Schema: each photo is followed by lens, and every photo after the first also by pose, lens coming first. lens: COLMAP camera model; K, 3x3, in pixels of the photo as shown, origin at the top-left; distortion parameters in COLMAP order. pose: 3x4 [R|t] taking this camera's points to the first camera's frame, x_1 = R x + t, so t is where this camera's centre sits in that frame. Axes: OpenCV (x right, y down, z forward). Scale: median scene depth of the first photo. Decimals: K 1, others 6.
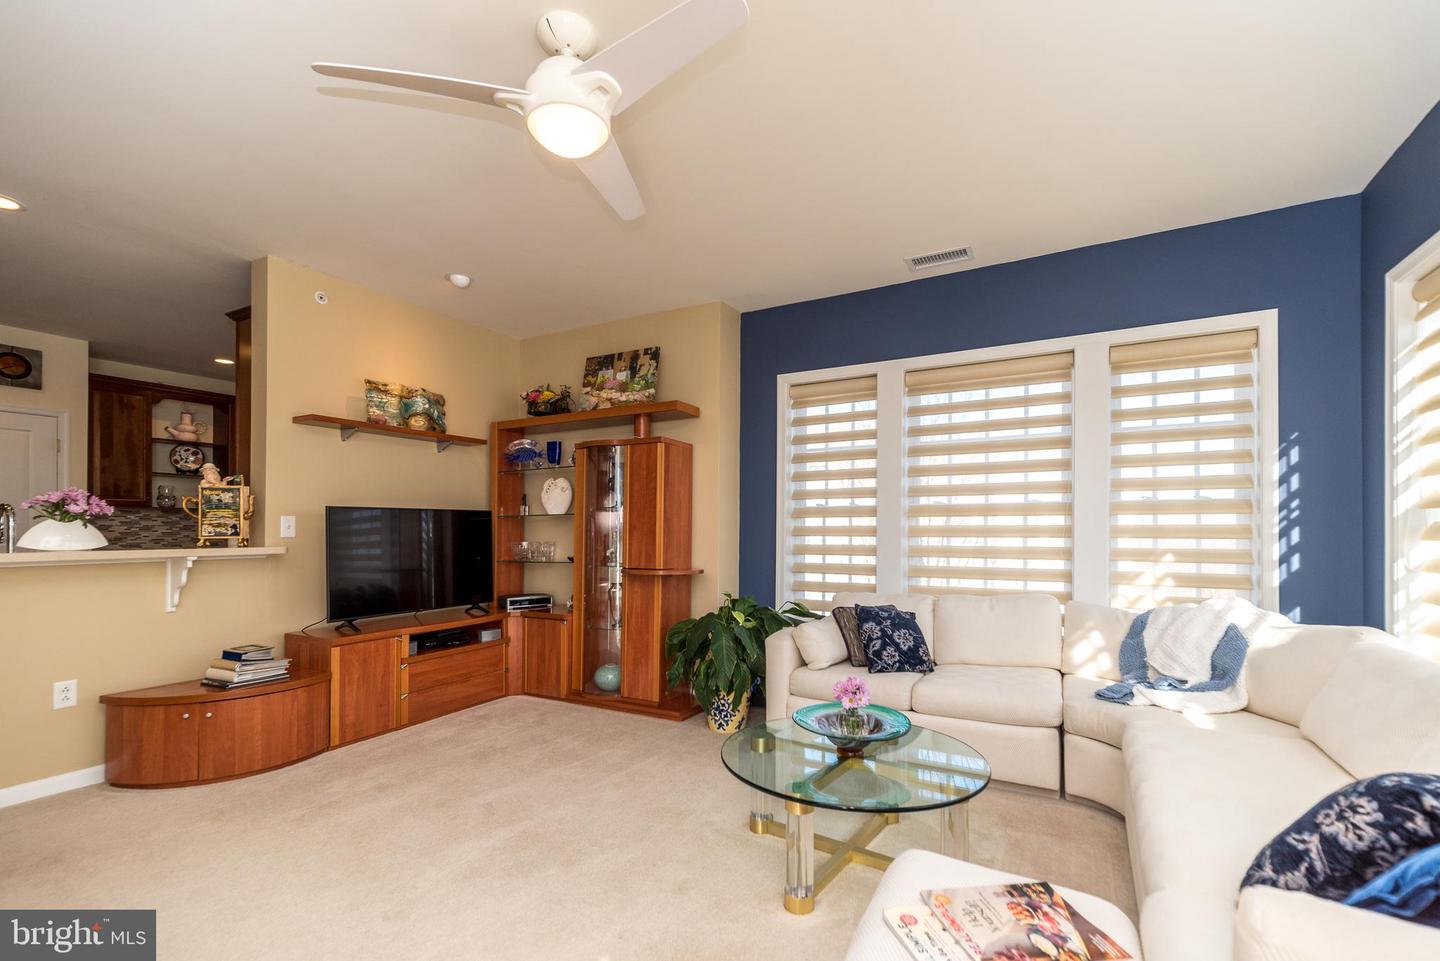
lens RADIAL K [[623.9, 0, 713.6], [0, 623.9, 526.0], [0, 0, 1]] dist [0.002394, 0.000522]
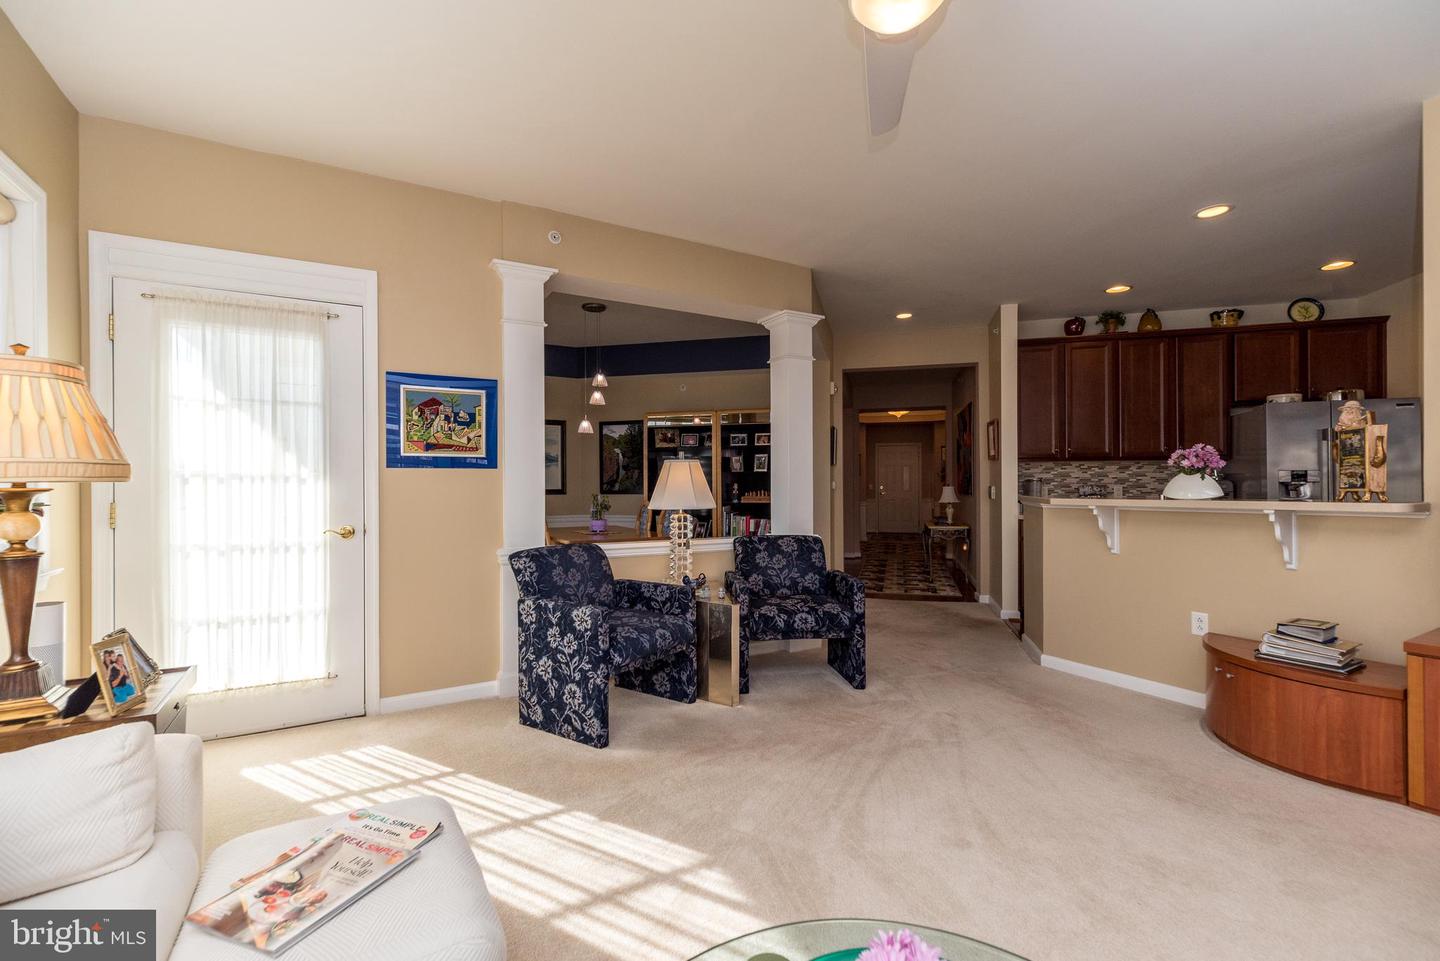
lens RADIAL K [[609.4, 0, 720.0], [0, 609.4, 480.5], [0, 0, 1]] dist [0.002065, 0.000146]
pose [[-0.506001, -0.006098, -0.862511, 0.245715], [0.014036, 0.999784, -0.015303, 0.004959], [0.862418, -0.019850, -0.505807, 0.506987]]
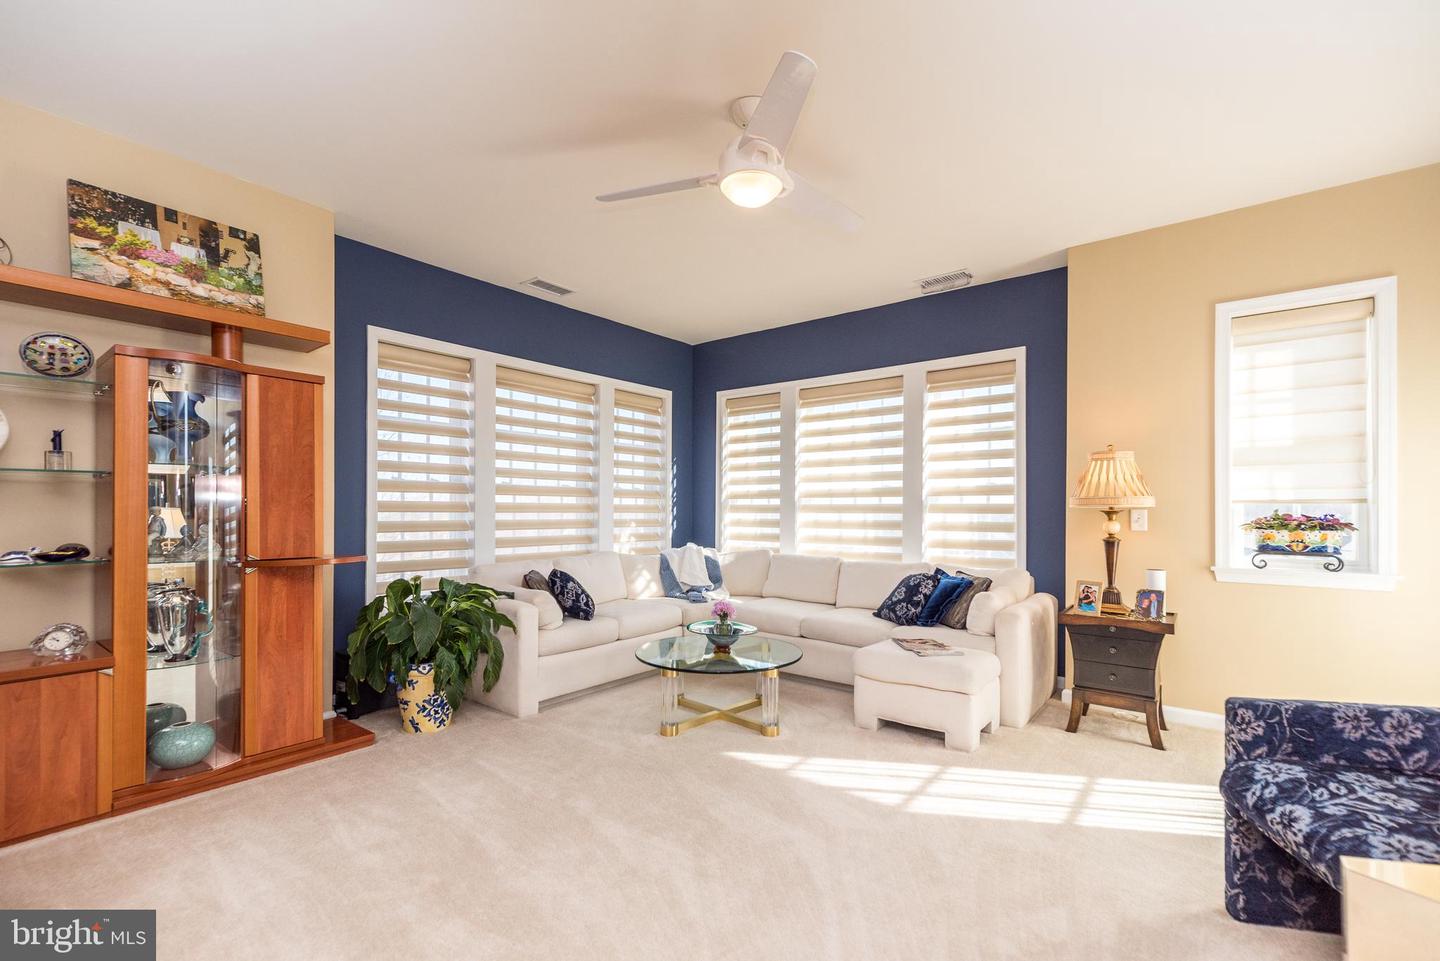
lens RADIAL K [[625.4, 0, 720.0], [0, 625.4, 505.3], [0, 0, 1]] dist [0.003704, 0.000228]
pose [[0.170122, 0.008883, 0.985383, -0.675268], [-0.014079, 0.999879, -0.006583, 0.006082], [-0.985322, -0.012753, 0.170226, 0.378451]]
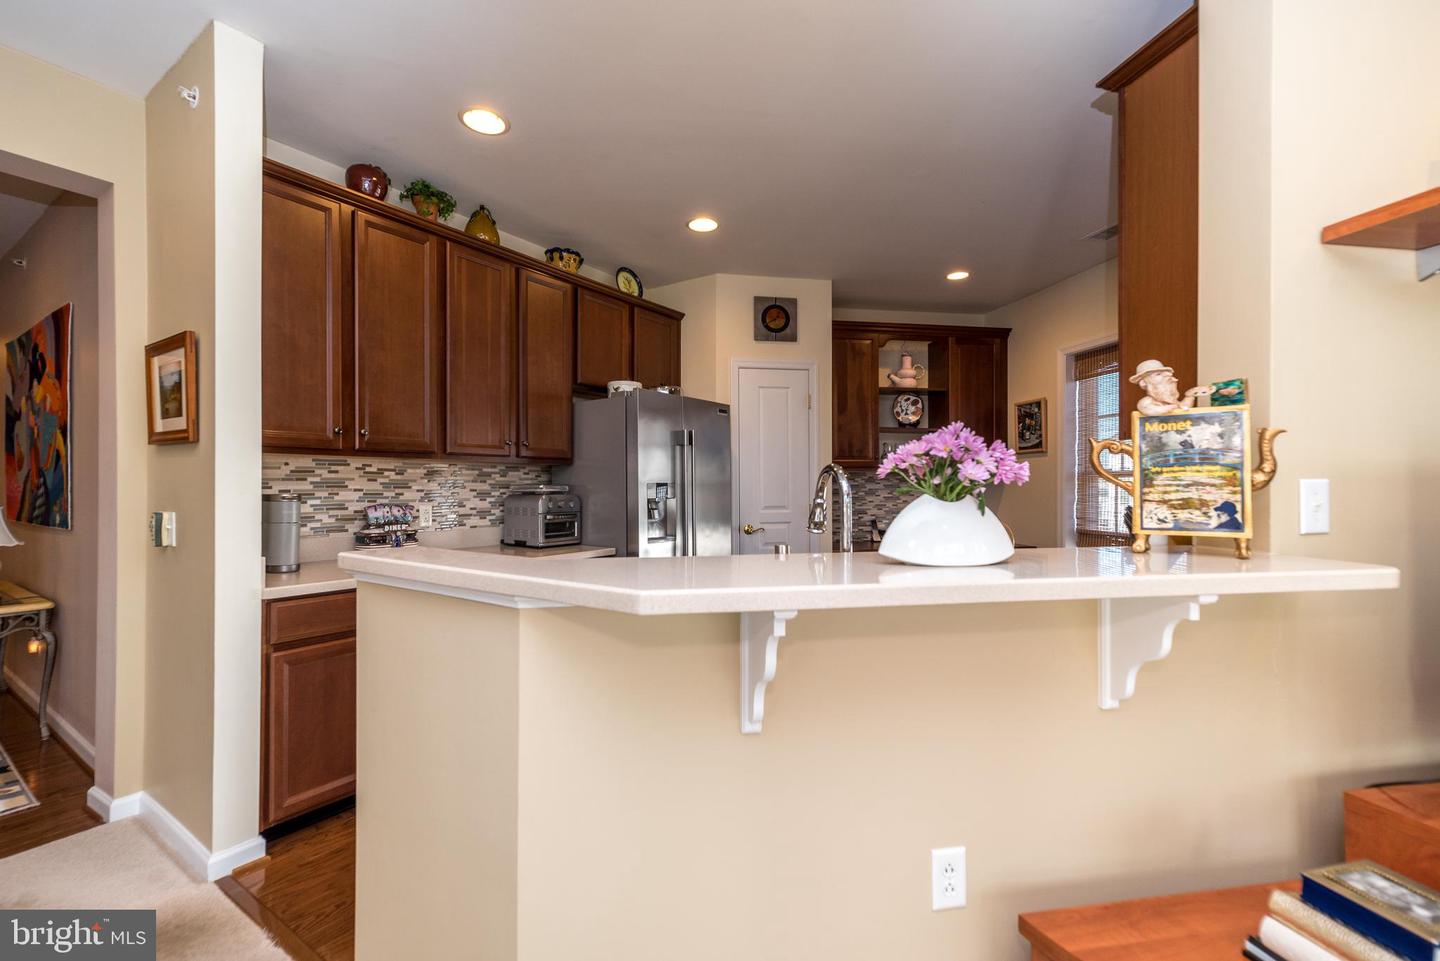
lens RADIAL K [[640.5, 0, 720.7], [0, 640.5, 487.6], [0, 0, 1]] dist [0.005962, 0.000397]
pose [[0.642780, -0.002751, -0.766046, -0.488627], [0.009550, 0.999945, 0.004423, -0.012668], [0.765991, -0.010159, 0.642771, 0.358106]]
